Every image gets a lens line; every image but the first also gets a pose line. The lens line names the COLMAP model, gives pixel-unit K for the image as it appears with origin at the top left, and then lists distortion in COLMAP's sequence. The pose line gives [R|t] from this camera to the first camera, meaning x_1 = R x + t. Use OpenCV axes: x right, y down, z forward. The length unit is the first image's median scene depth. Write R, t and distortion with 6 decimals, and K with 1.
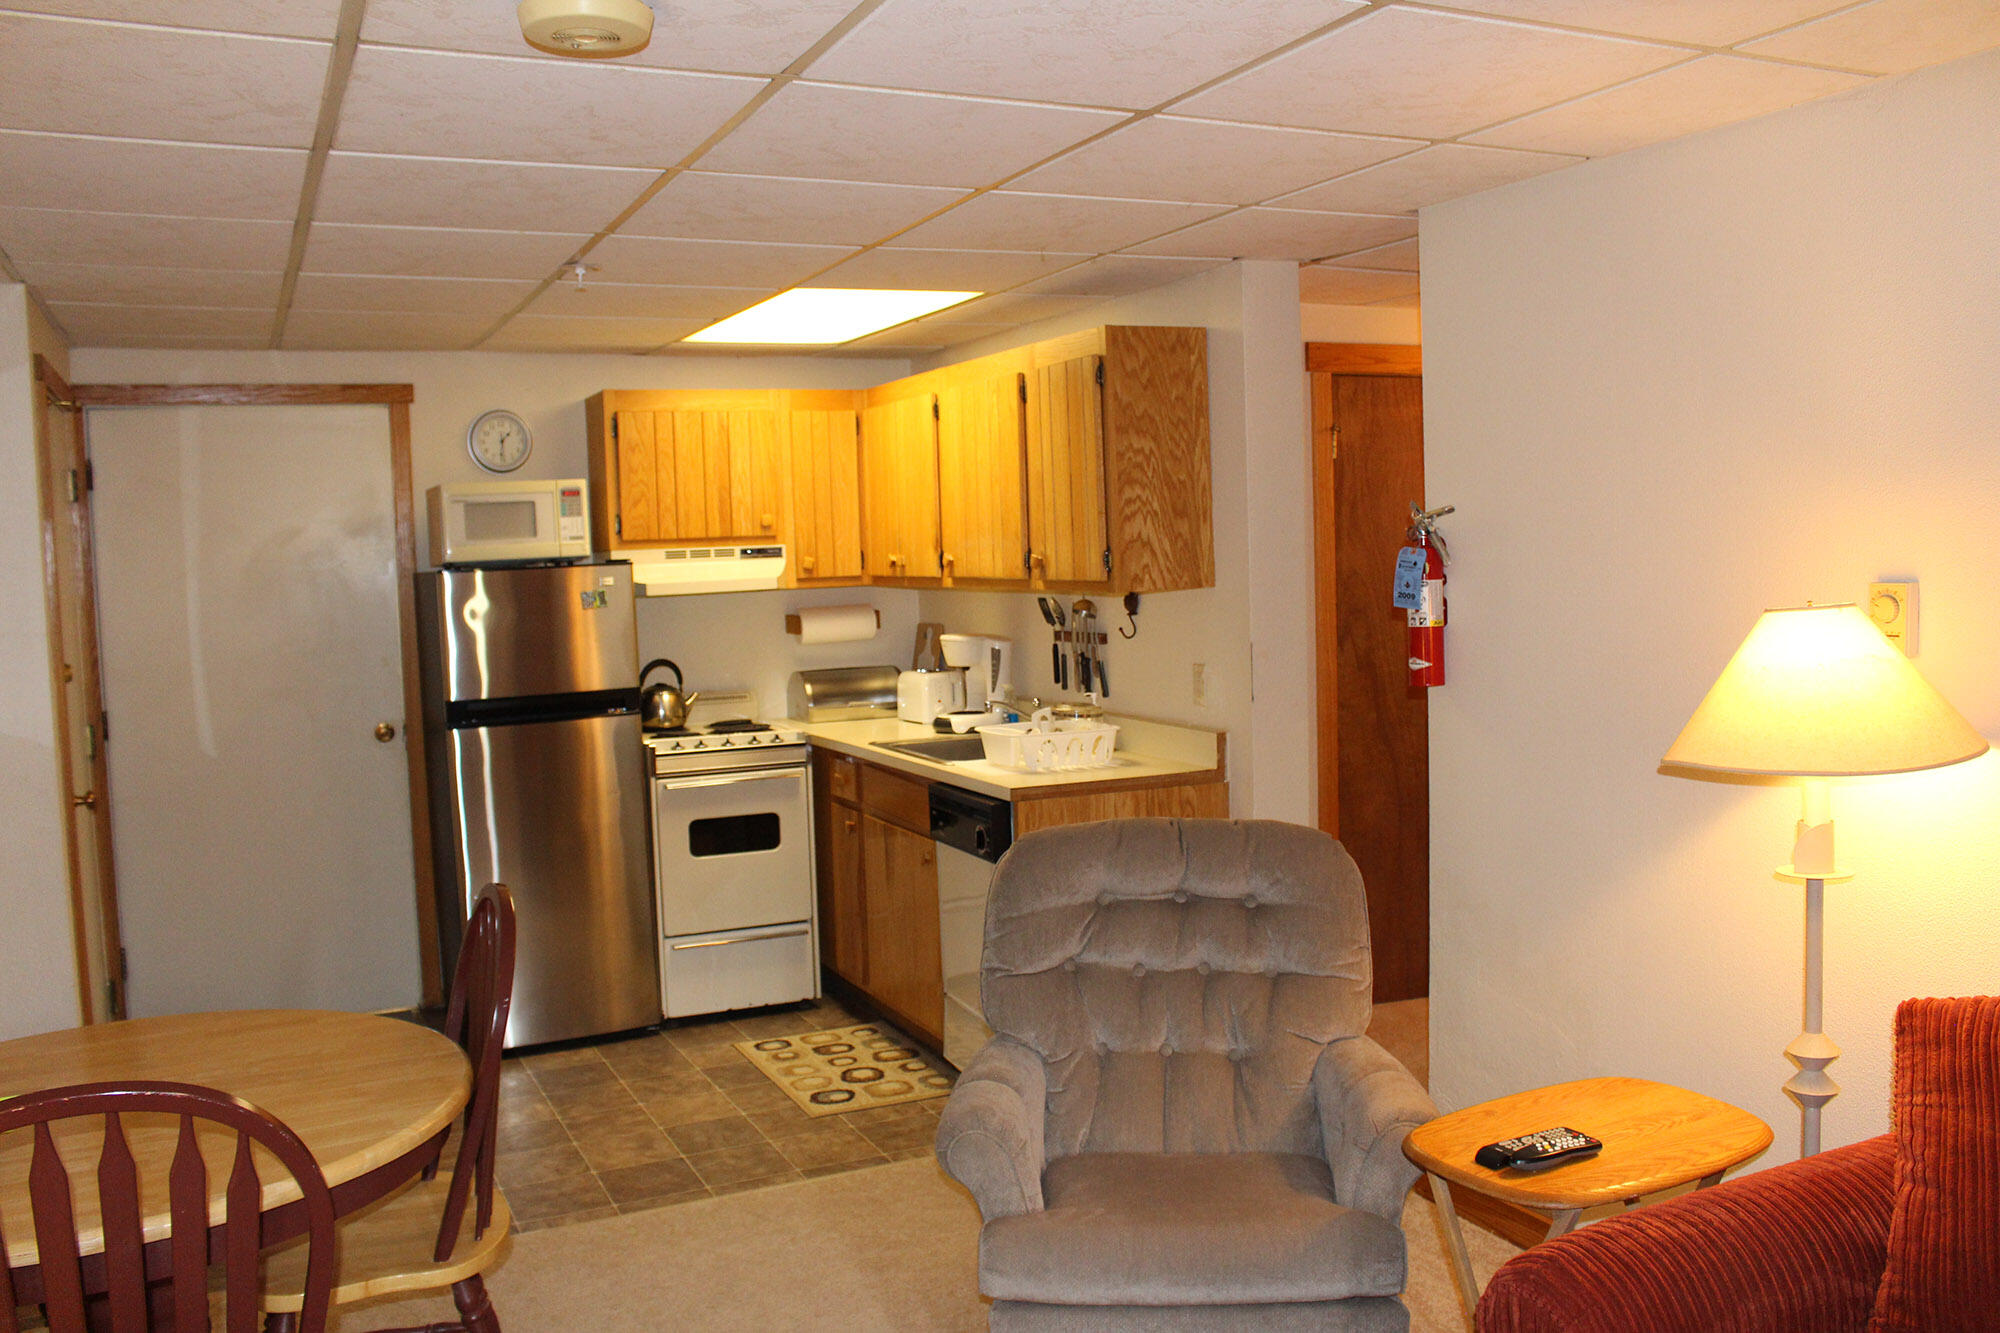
lens RADIAL K [[1670.9, 0, 1000.0], [0, 1670.9, 666.5], [0, 0, 1]] dist [-0.152916, 0.118100]
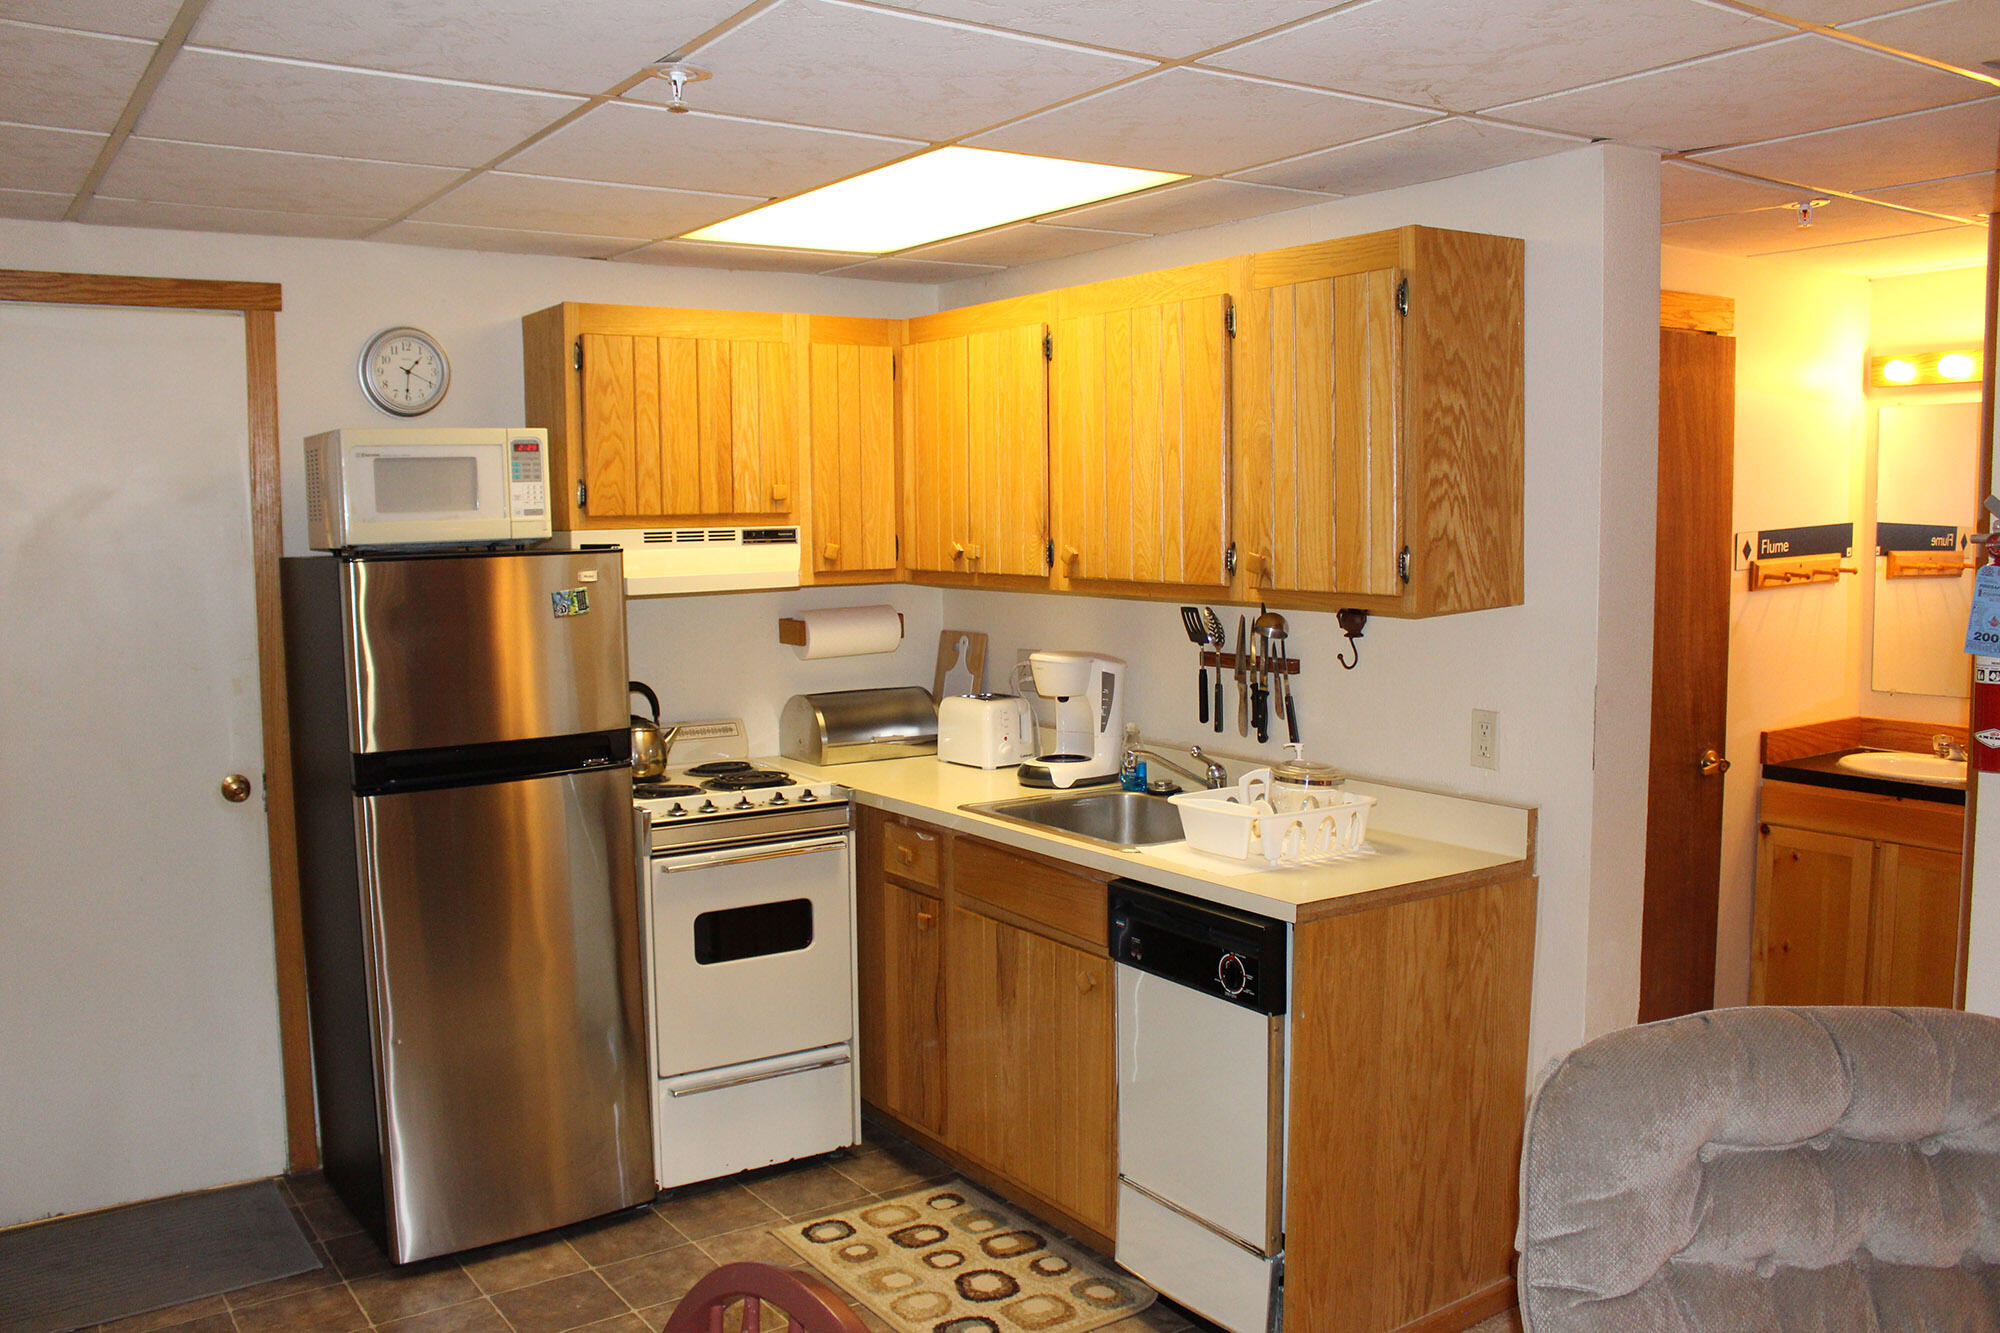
lens RADIAL K [[1670.9, 0, 1000.0], [0, 1670.9, 666.5], [0, 0, 1]] dist [-0.152916, 0.118100]
pose [[0.987422, 0.006193, 0.157983, -0.171427], [-0.008839, 0.999832, 0.016054, -0.025745], [-0.157857, -0.017248, 0.987311, 0.283322]]
